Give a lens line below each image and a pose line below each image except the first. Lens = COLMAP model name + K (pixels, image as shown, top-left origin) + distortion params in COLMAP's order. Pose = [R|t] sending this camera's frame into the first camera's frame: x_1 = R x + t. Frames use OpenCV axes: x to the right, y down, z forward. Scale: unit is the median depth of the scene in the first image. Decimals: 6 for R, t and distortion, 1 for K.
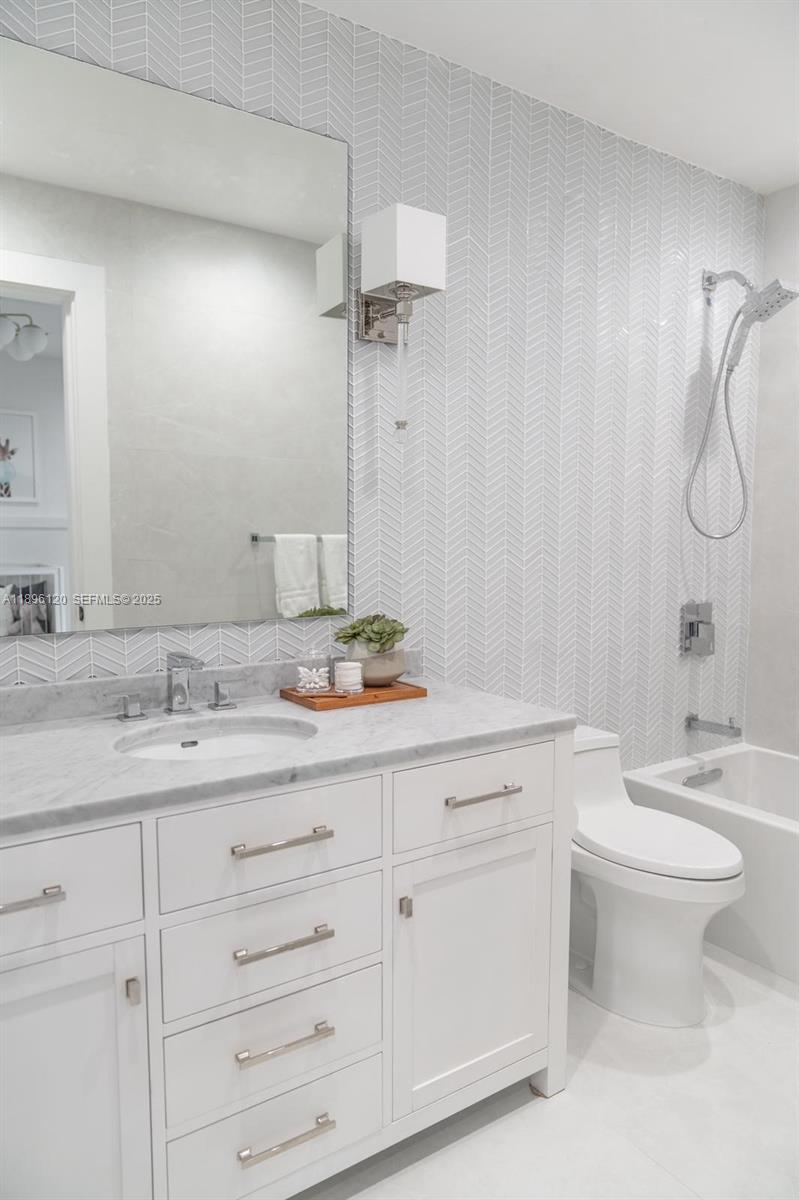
lens RADIAL K [[749.8, 0, 399.5], [0, 749.8, 600.0], [0, 0, 1]] dist [-0.007810, 0.003605]
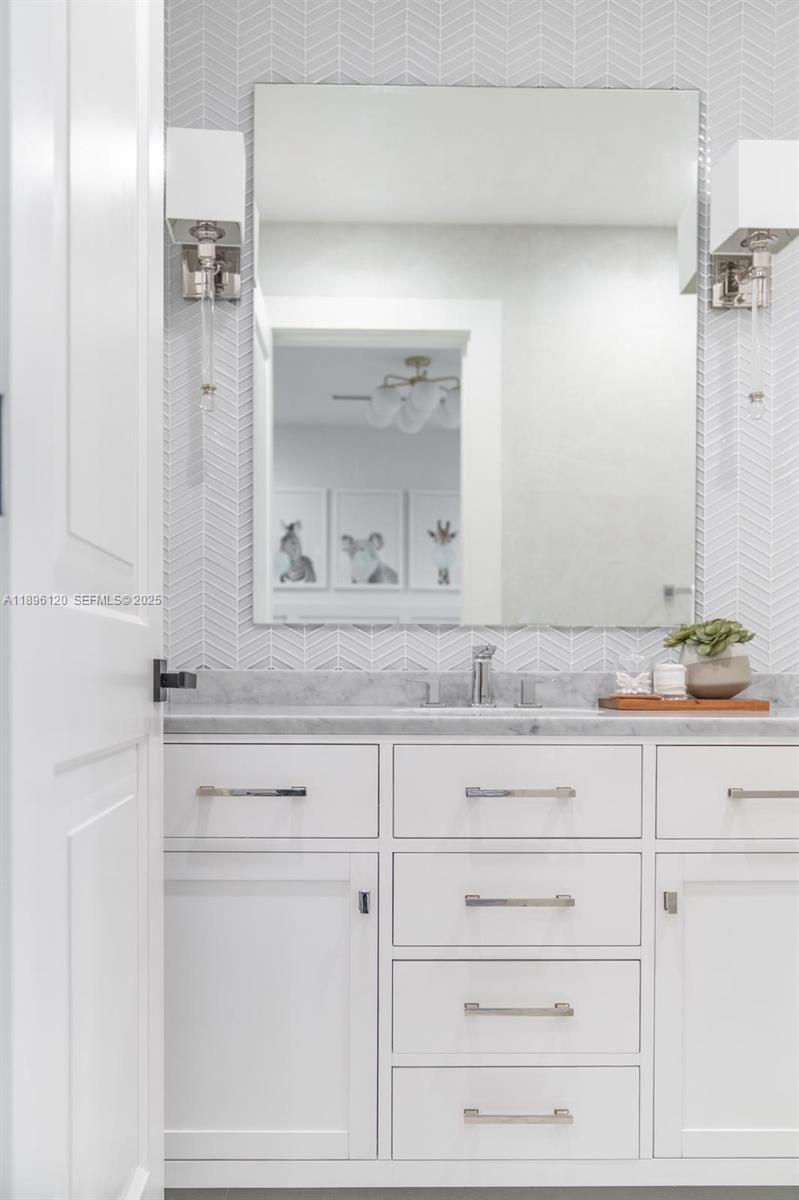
lens RADIAL K [[899.7, 0, 399.5], [0, 899.7, 600.0], [0, 0, 1]] dist [-0.005615, 0.081868]
pose [[0.879550, -0.008700, -0.475727, 0.148693], [-0.030954, 0.996668, -0.075457, 0.093741], [0.474798, 0.081094, 0.876351, -0.066019]]
